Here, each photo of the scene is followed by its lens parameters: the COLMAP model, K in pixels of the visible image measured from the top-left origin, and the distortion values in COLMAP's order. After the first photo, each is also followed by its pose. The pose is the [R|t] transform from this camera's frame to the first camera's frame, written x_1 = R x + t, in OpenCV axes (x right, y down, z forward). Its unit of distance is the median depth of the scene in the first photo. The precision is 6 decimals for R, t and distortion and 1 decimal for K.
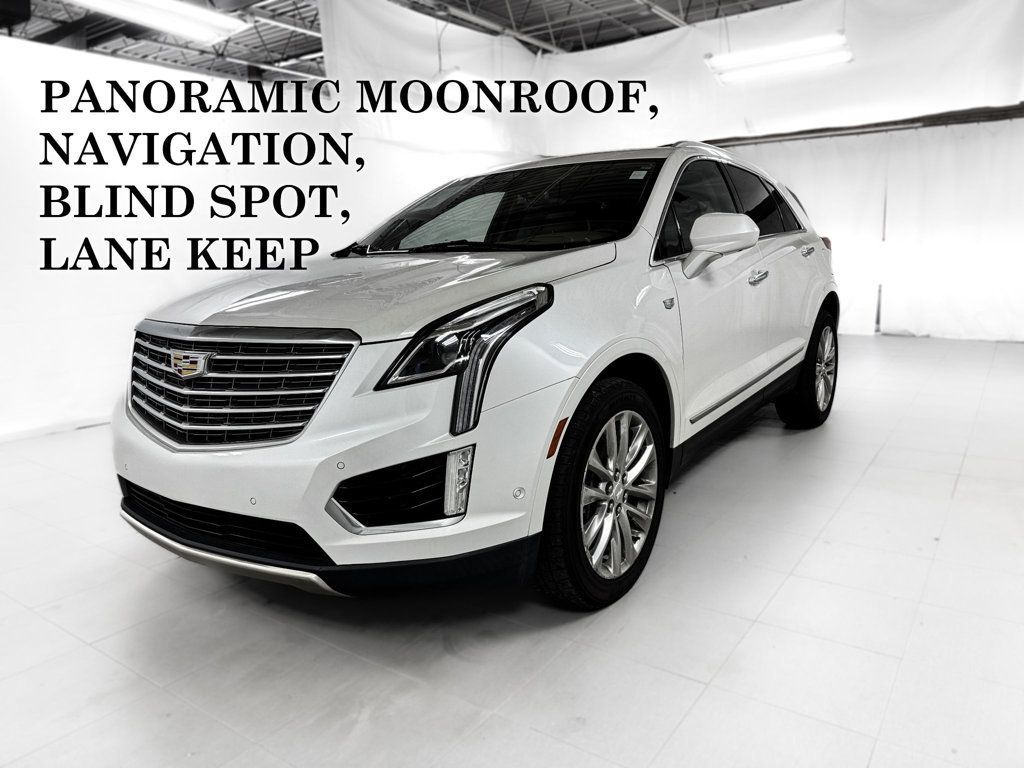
lens RADIAL K [[720.7, 0, 512.0], [0, 720.7, 384.0], [0, 0, 1]] dist [0.005403, -0.003214]
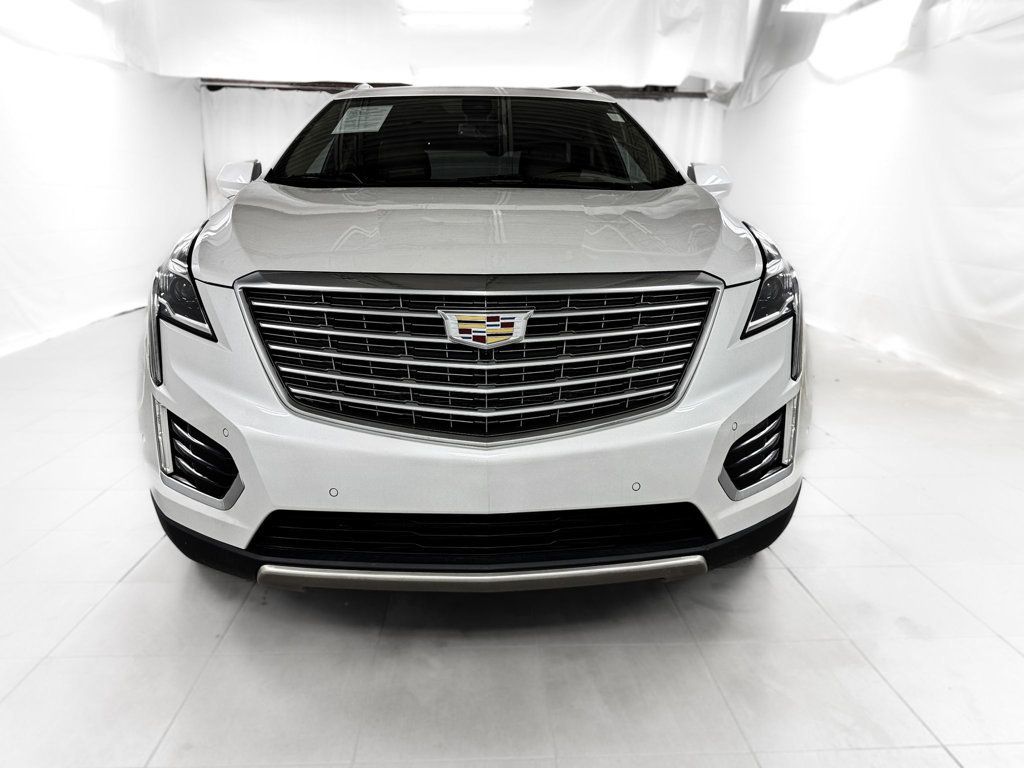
lens RADIAL K [[749.8, 0, 512.0], [0, 749.8, 384.0], [0, 0, 1]] dist [0.002612, -0.001281]
pose [[0.793815, -0.113200, 0.597531, -0.901697], [0.081504, 0.993463, 0.079930, -0.030843], [-0.602673, -0.014749, 0.797852, 0.390708]]
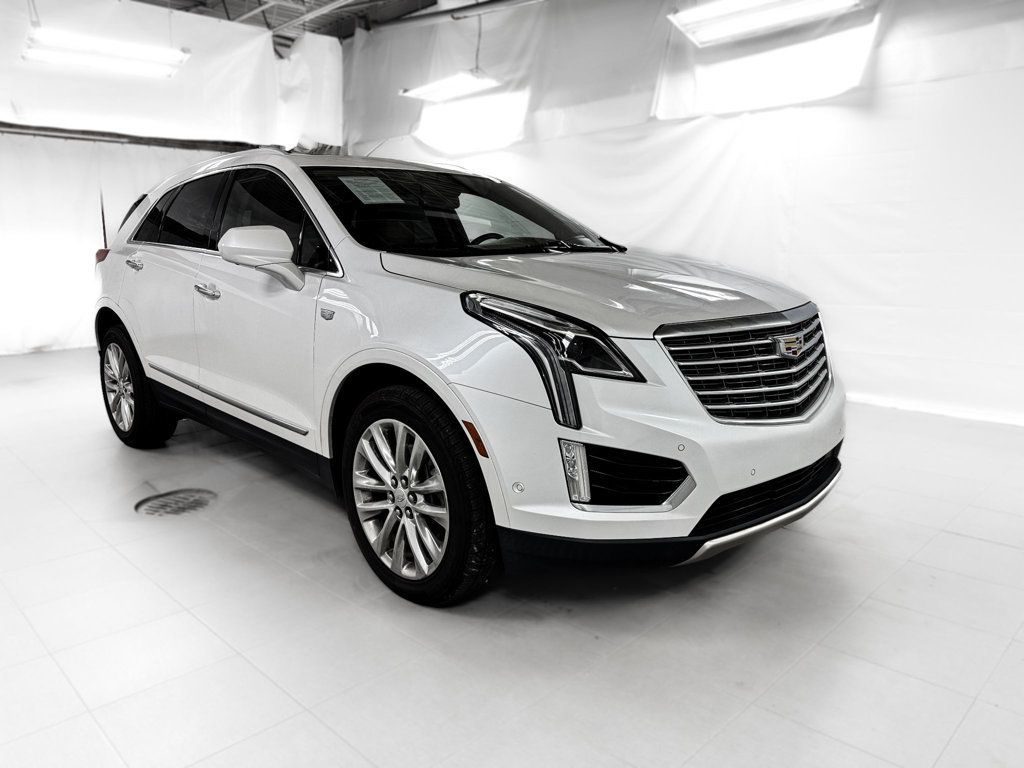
lens RADIAL K [[720.7, 0, 512.0], [0, 720.7, 384.0], [0, 0, 1]] dist [0.005403, -0.003214]
pose [[0.179117, -0.165017, 0.969890, -1.712047], [0.184212, 0.974023, 0.131701, -0.211472], [-0.966428, 0.155075, 0.204862, 1.259019]]
